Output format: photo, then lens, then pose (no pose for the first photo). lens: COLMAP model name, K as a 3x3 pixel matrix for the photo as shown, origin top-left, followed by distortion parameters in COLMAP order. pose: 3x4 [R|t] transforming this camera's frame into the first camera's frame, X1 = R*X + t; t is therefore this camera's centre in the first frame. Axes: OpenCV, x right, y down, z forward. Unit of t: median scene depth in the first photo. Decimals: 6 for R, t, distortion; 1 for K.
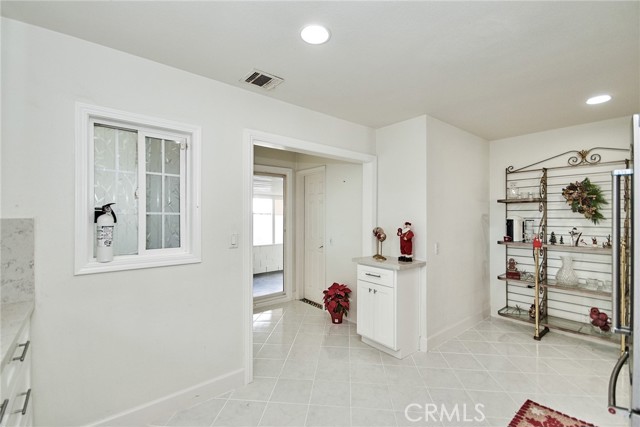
lens RADIAL K [[278.5, 0, 317.6], [0, 278.5, 213.5], [0, 0, 1]] dist [0.001294, -0.000058]
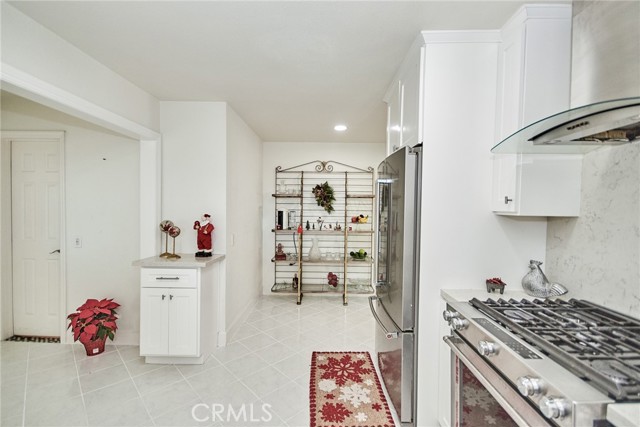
lens RADIAL K [[278.5, 0, 317.6], [0, 278.5, 213.5], [0, 0, 1]] dist [0.001294, -0.000058]
pose [[0.641693, -0.007625, 0.766924, -0.132286], [-0.017532, 0.999543, 0.024608, -0.000072], [-0.766761, -0.029236, 0.641267, 0.115329]]
